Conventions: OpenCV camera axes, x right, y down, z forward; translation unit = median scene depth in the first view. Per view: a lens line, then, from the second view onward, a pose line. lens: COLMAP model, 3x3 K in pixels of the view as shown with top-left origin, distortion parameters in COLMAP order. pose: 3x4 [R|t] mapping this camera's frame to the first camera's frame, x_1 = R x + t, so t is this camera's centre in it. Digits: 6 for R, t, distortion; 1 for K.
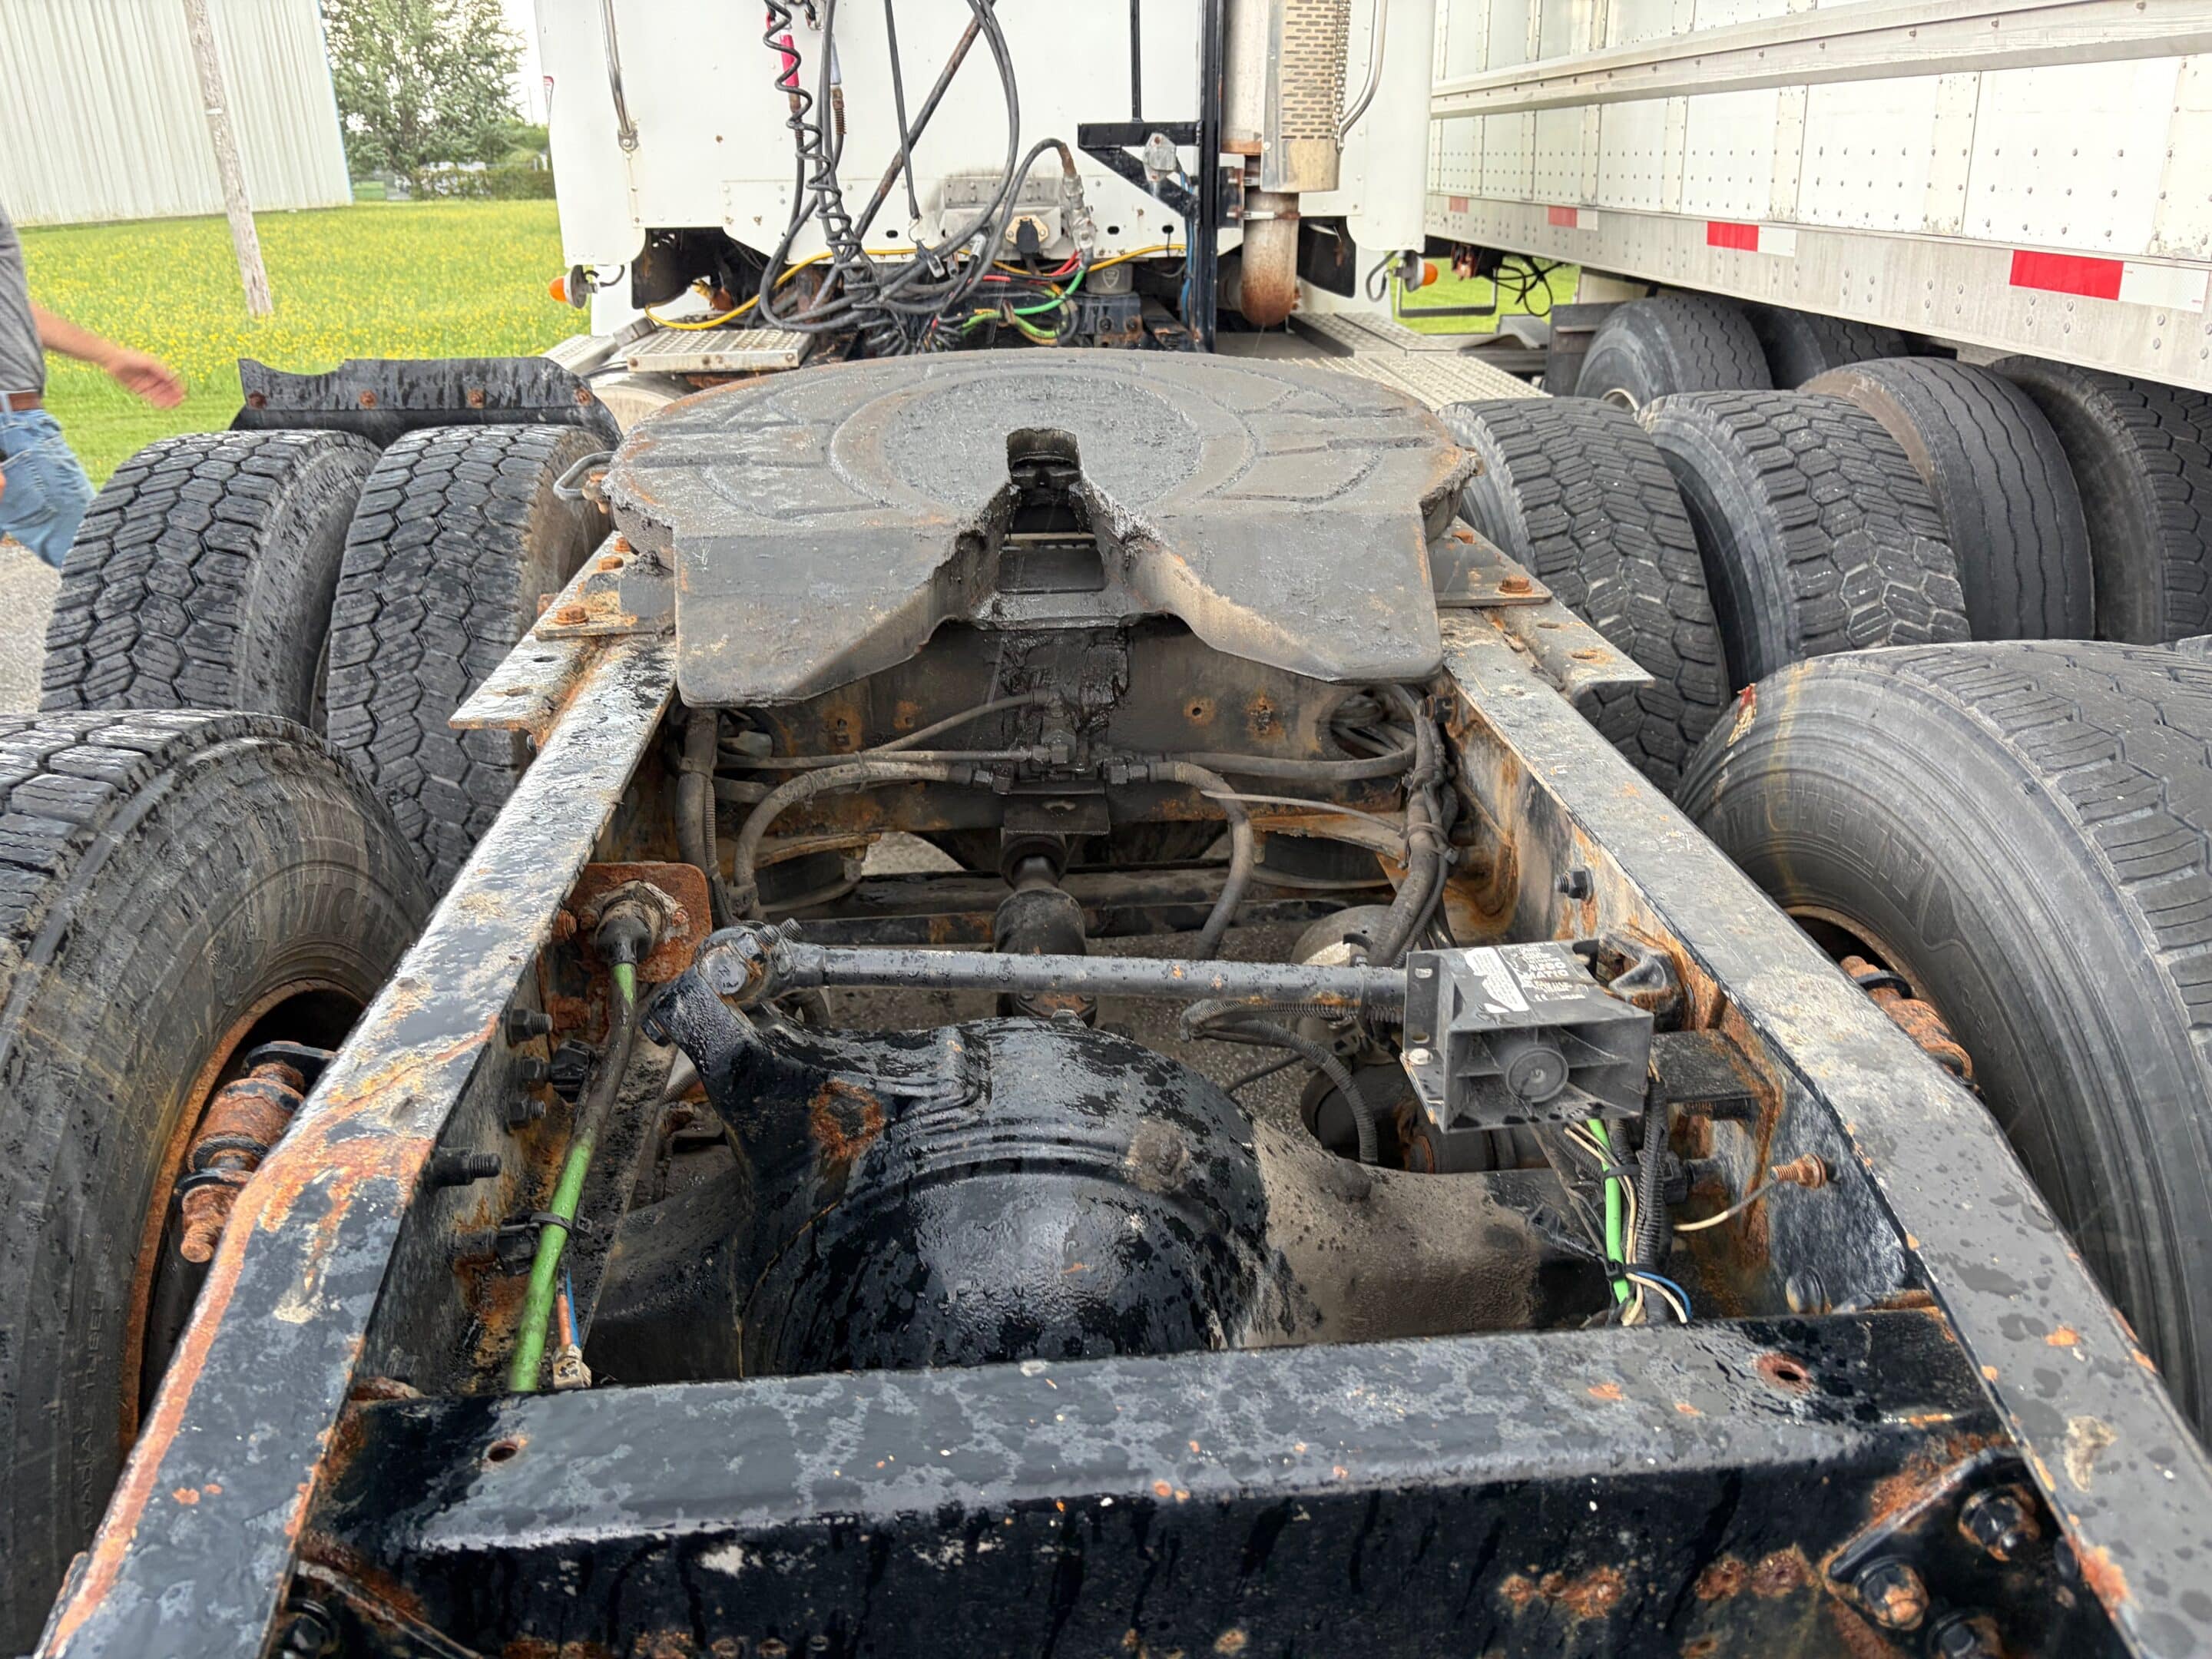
lens RADIAL K [[1675.6, 0, 1106.0], [0, 1675.6, 829.5], [0, 0, 1]] dist [0.006727, -0.012510]
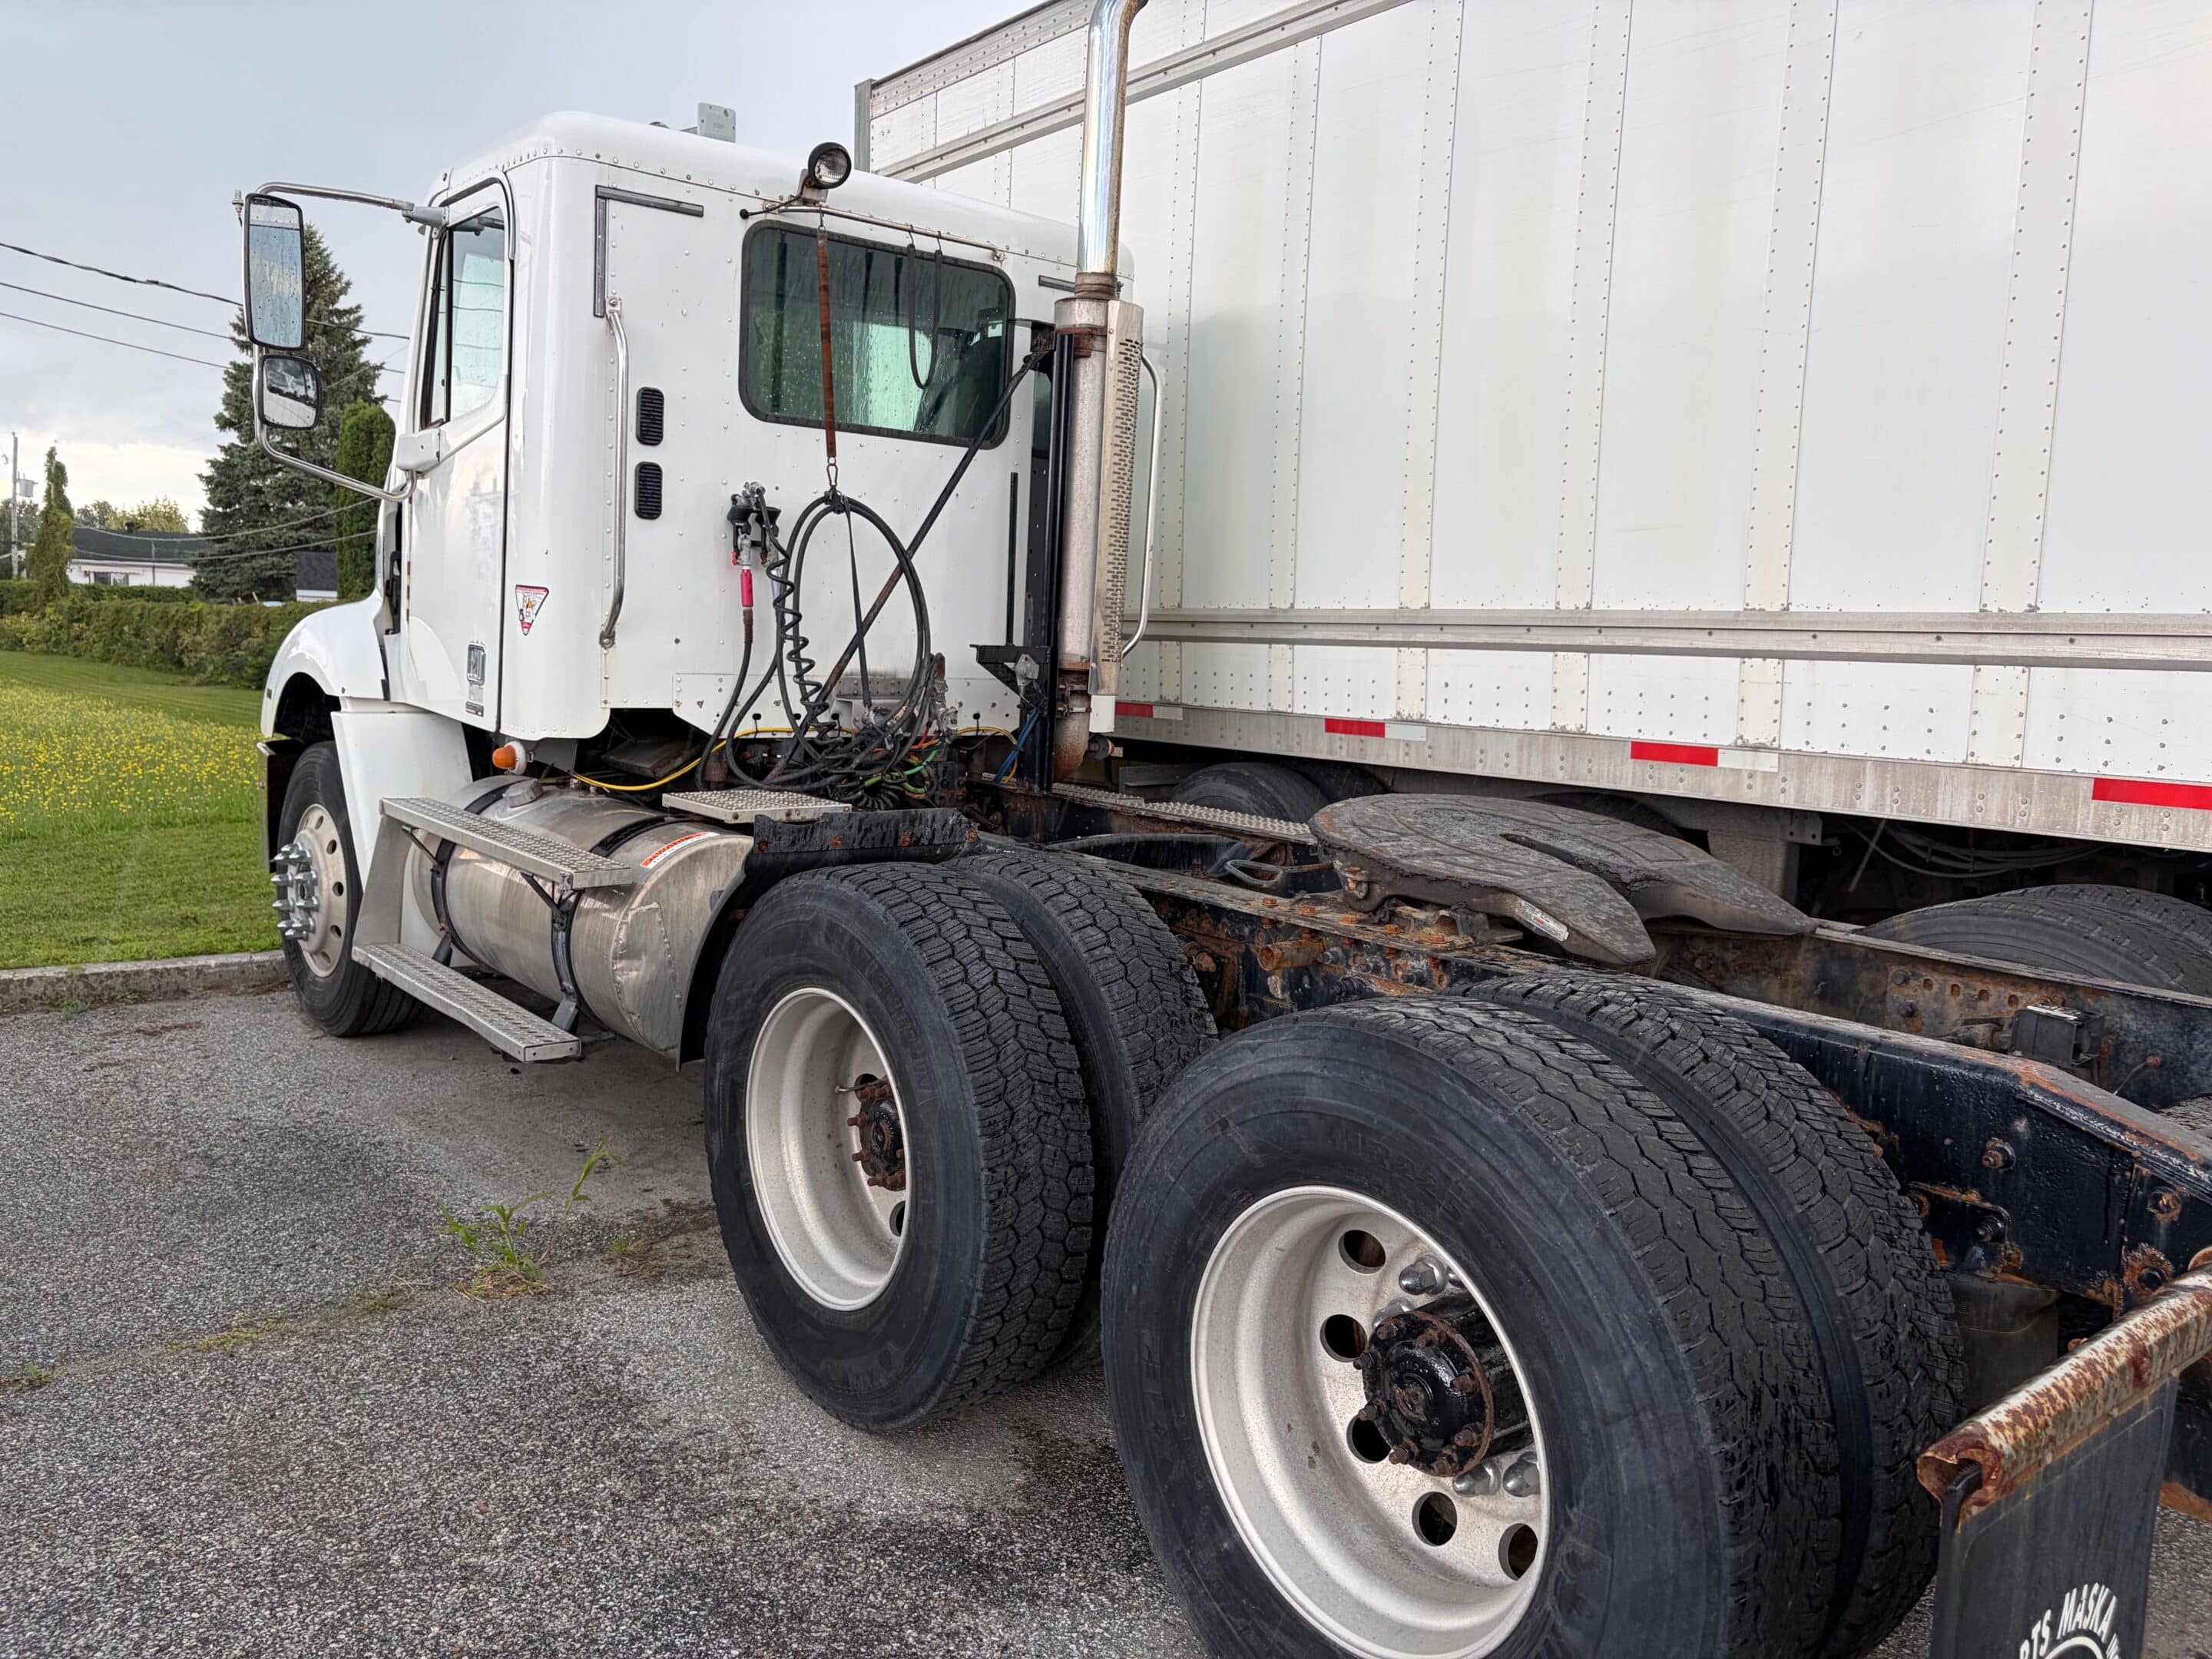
lens RADIAL K [[1675.6, 0, 1106.0], [0, 1675.6, 829.5], [0, 0, 1]] dist [0.006727, -0.012510]
pose [[0.815801, -0.023247, 0.577866, -0.911109], [0.174172, 0.962679, -0.207158, 0.036049], [-0.551483, 0.269647, 0.789403, -0.129818]]
